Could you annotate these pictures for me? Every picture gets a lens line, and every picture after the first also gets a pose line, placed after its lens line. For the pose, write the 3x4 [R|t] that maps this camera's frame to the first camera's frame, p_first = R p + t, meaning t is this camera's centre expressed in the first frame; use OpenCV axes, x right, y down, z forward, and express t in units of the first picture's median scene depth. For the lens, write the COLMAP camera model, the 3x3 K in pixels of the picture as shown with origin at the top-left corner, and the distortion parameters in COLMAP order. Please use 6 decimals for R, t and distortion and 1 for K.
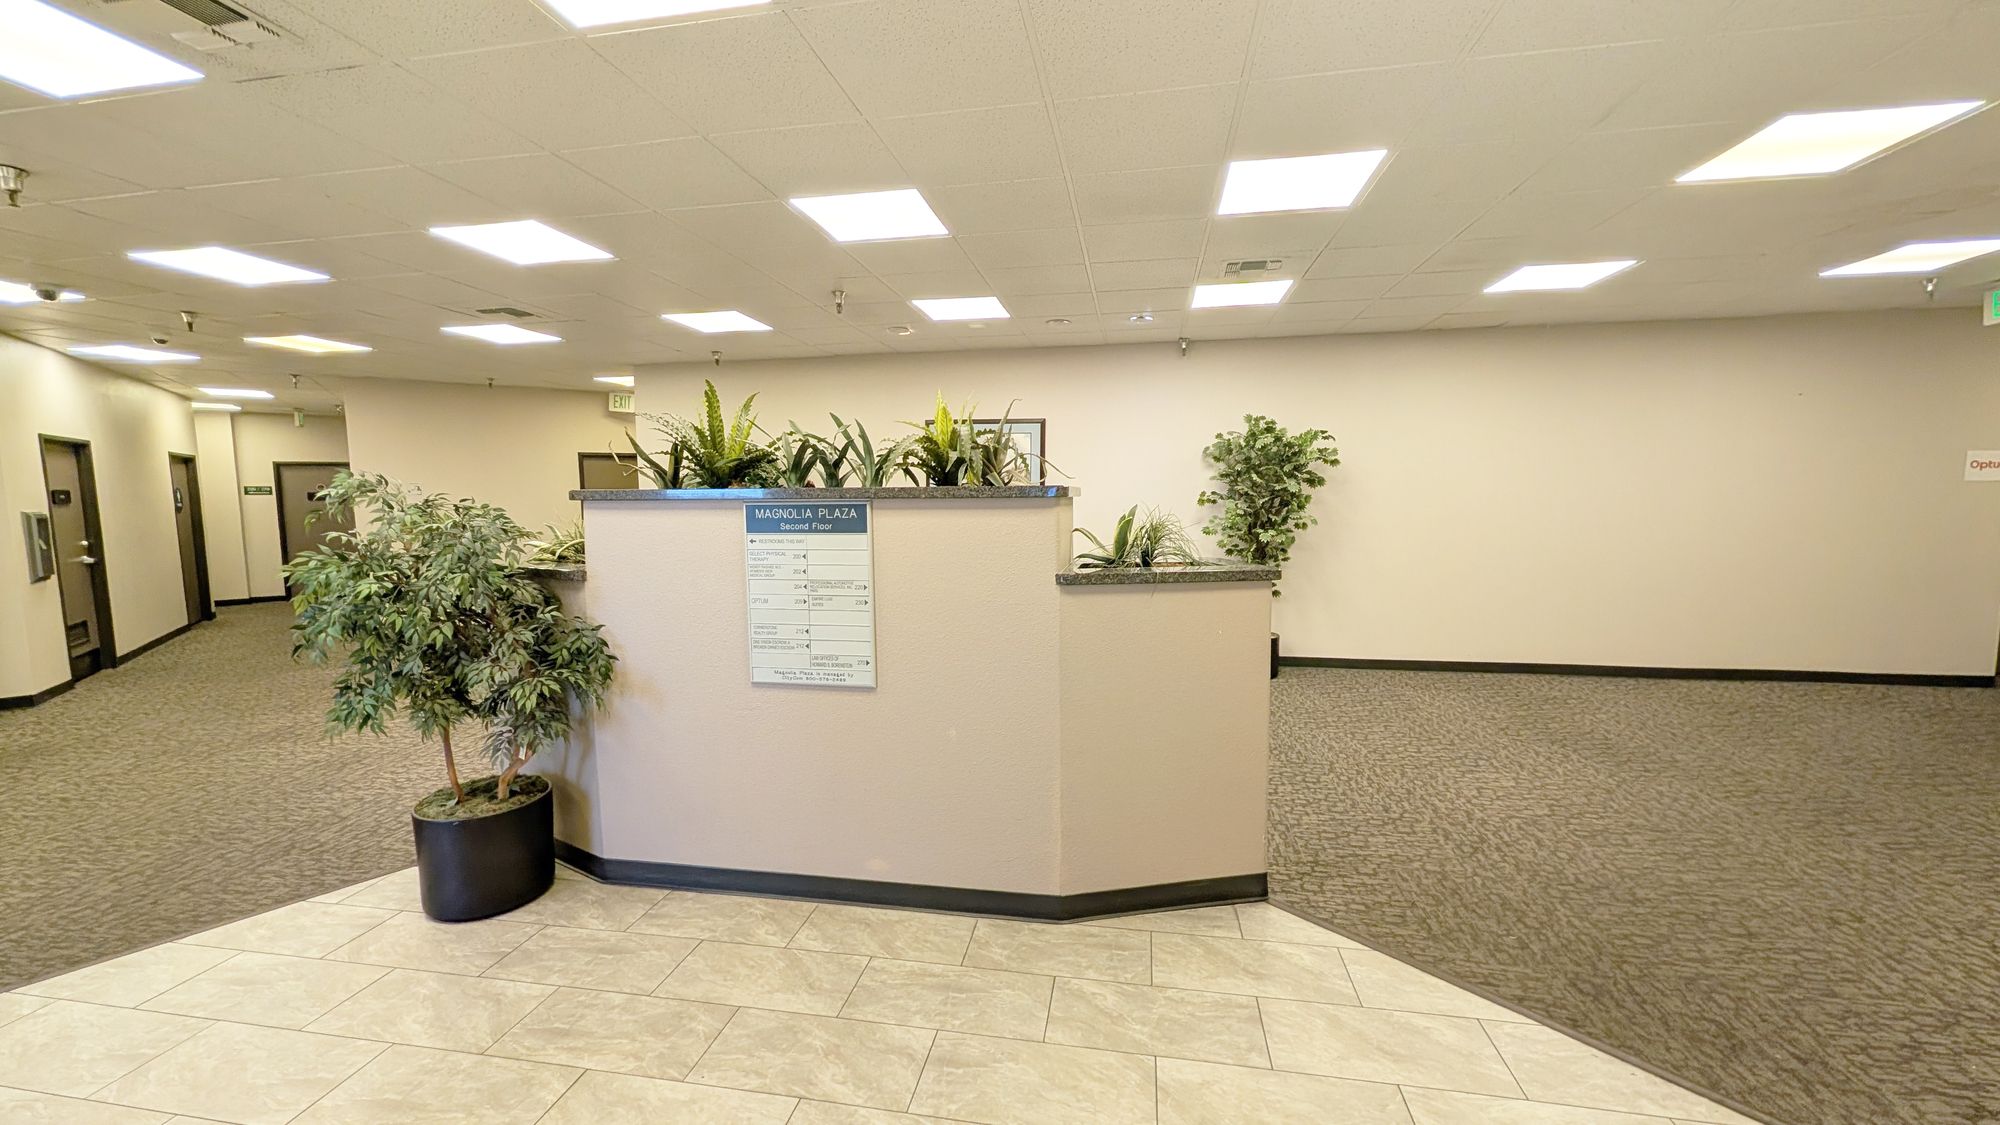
lens RADIAL K [[780.9, 0, 1000.5], [0, 780.9, 568.8], [0, 0, 1]] dist [0.001358, 0.000209]
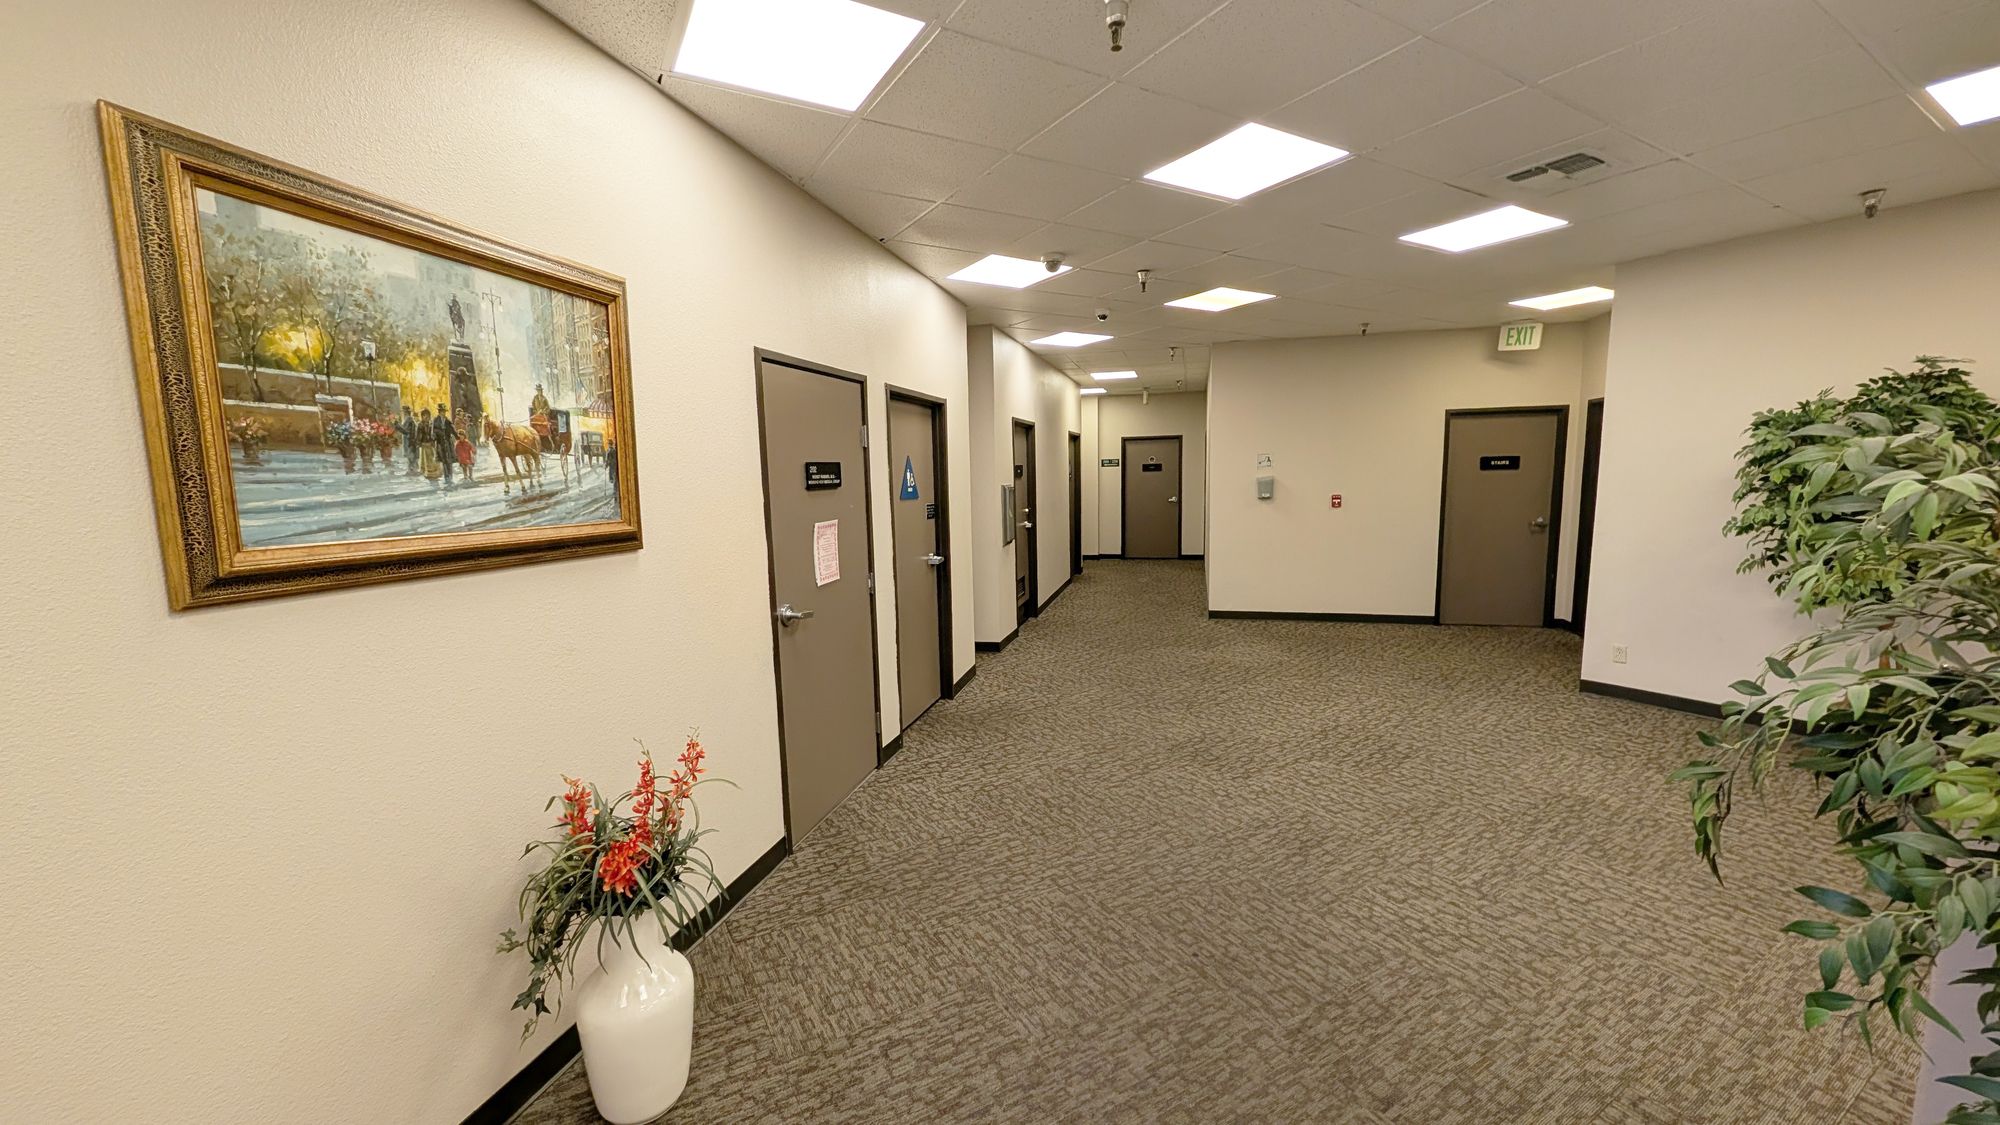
lens RADIAL K [[757.0, 0, 997.8], [0, 757.0, 567.9], [0, 0, 1]] dist [0.001099, 0.000251]
pose [[0.661888, 0.091756, -0.743966, -0.809973], [-0.057444, 0.995770, 0.071705, -0.060762], [0.747399, -0.004724, 0.664359, 0.494609]]
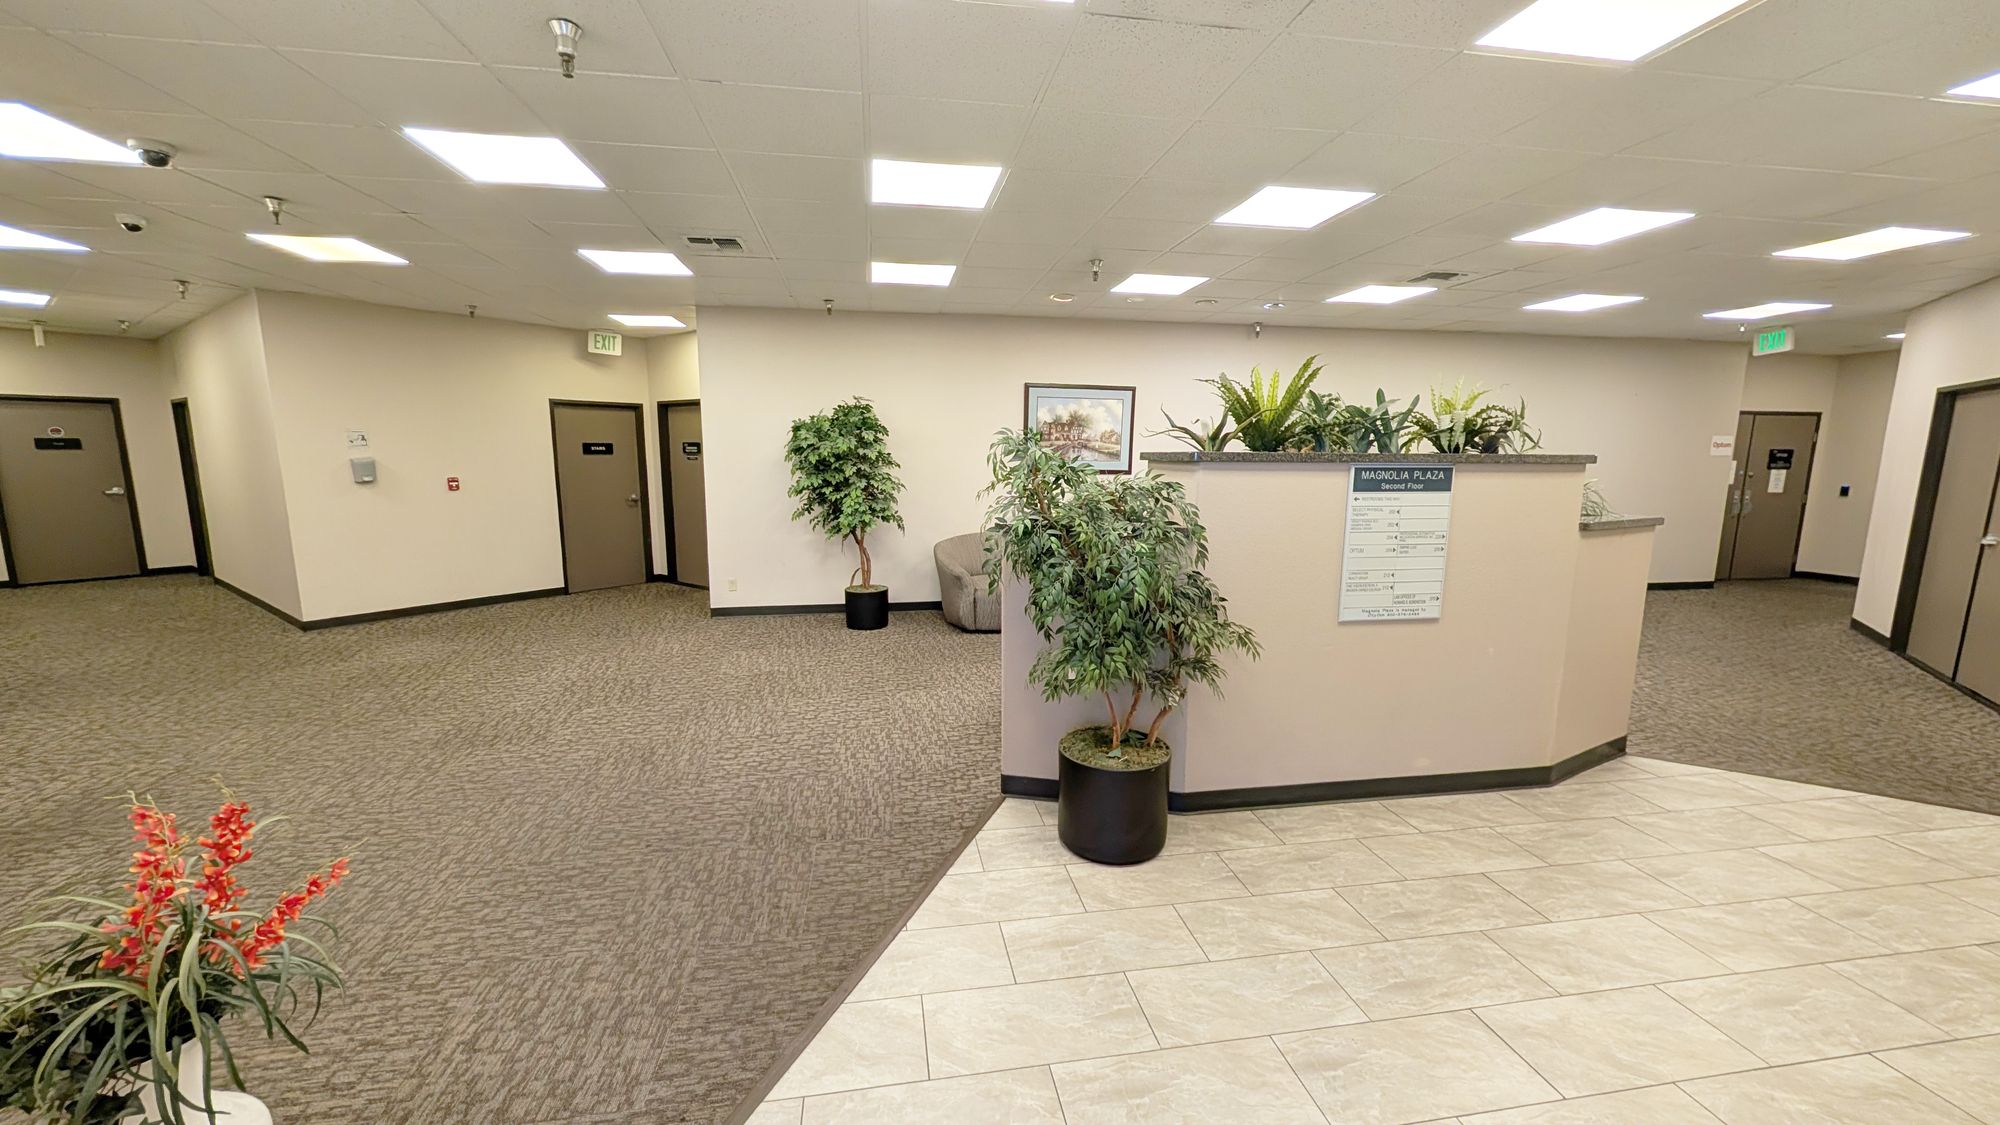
lens RADIAL K [[757.0, 0, 997.8], [0, 757.0, 567.9], [0, 0, 1]] dist [0.001099, 0.000251]
pose [[0.940688, -0.037009, 0.337250, -1.140292], [0.018163, 0.998100, 0.058869, -0.008822], [-0.338788, -0.049252, 0.939573, 0.117521]]
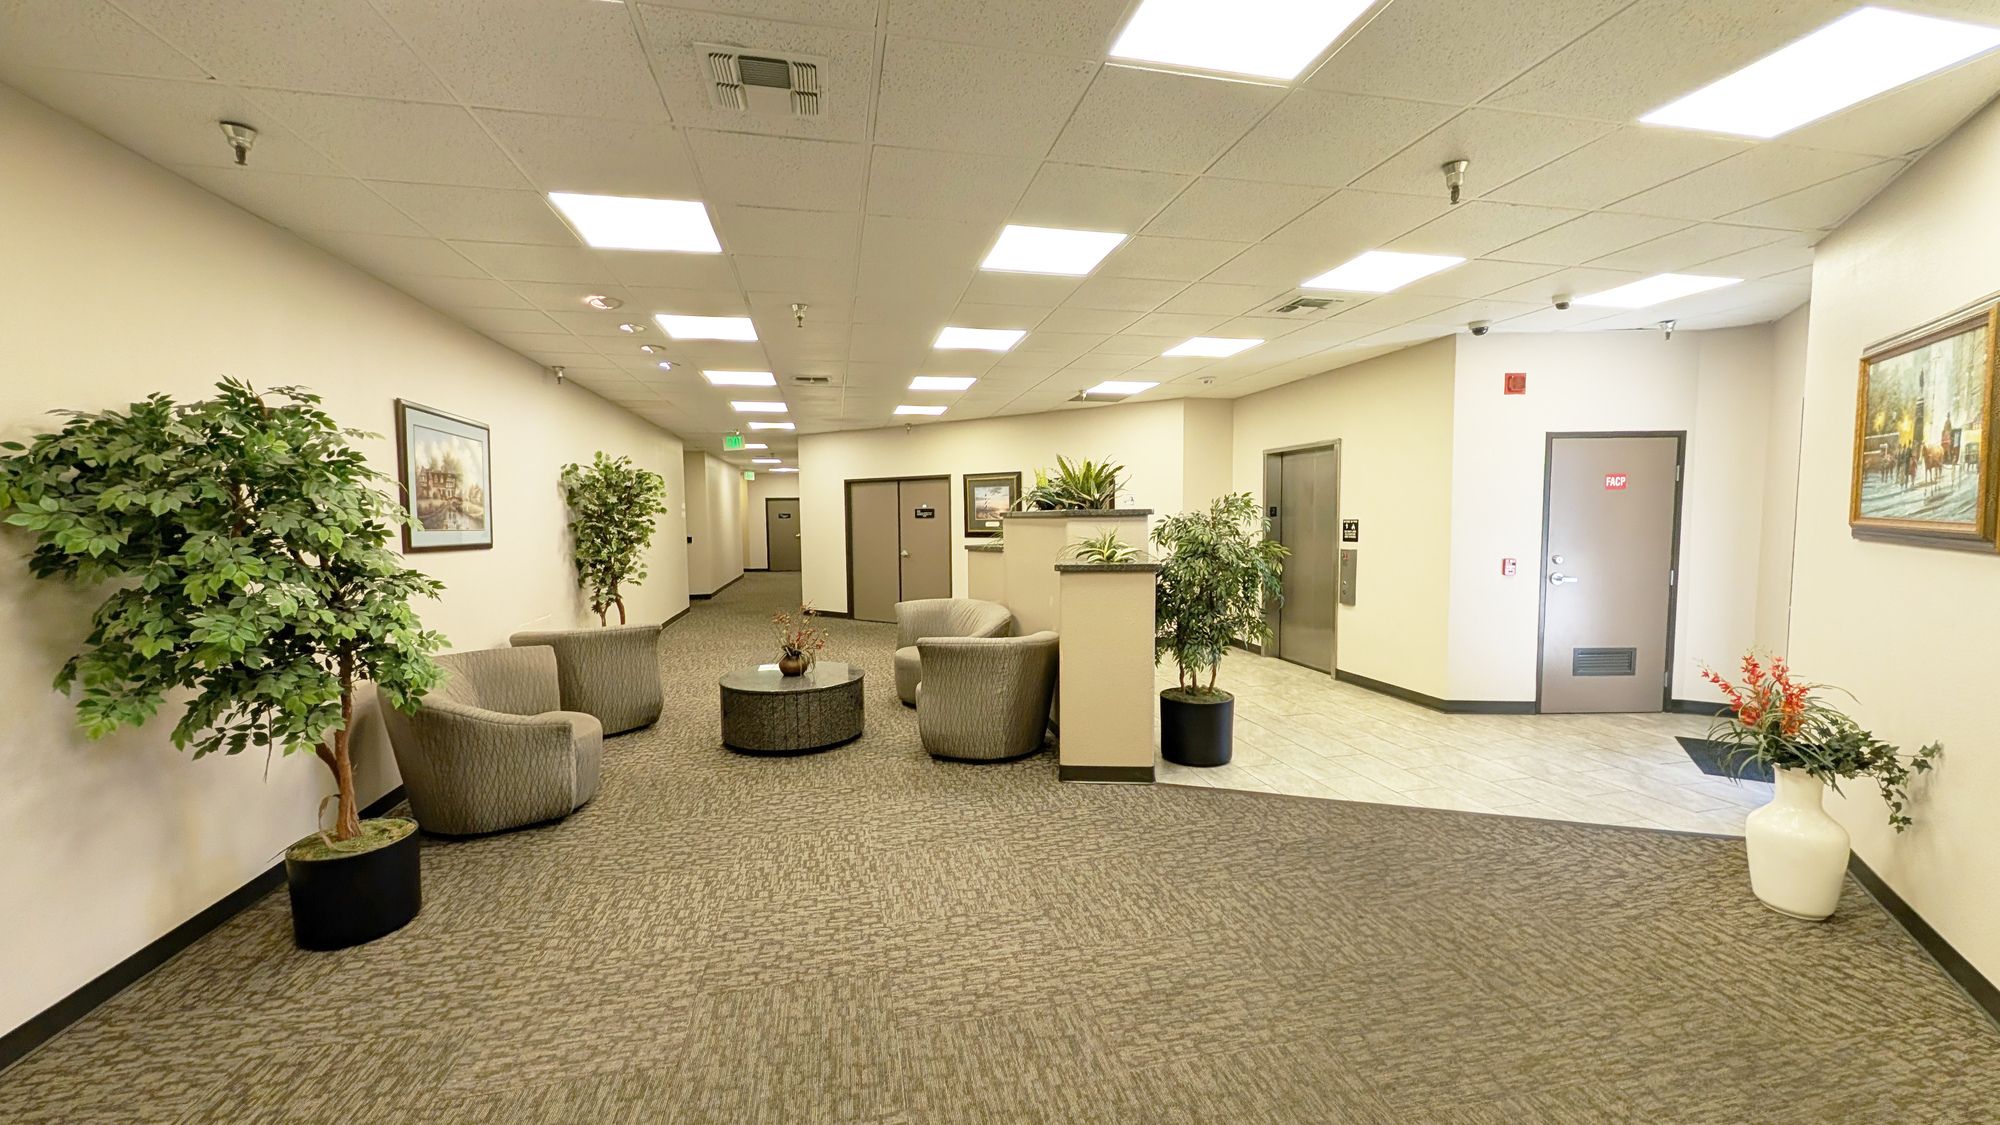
lens RADIAL K [[757.0, 0, 997.8], [0, 757.0, 567.9], [0, 0, 1]] dist [0.001099, 0.000251]
pose [[-0.394936, -0.049534, 0.917372, -1.937610], [0.104139, 0.989696, 0.098272, -0.170090], [-0.912787, 0.134346, -0.385708, 1.956900]]
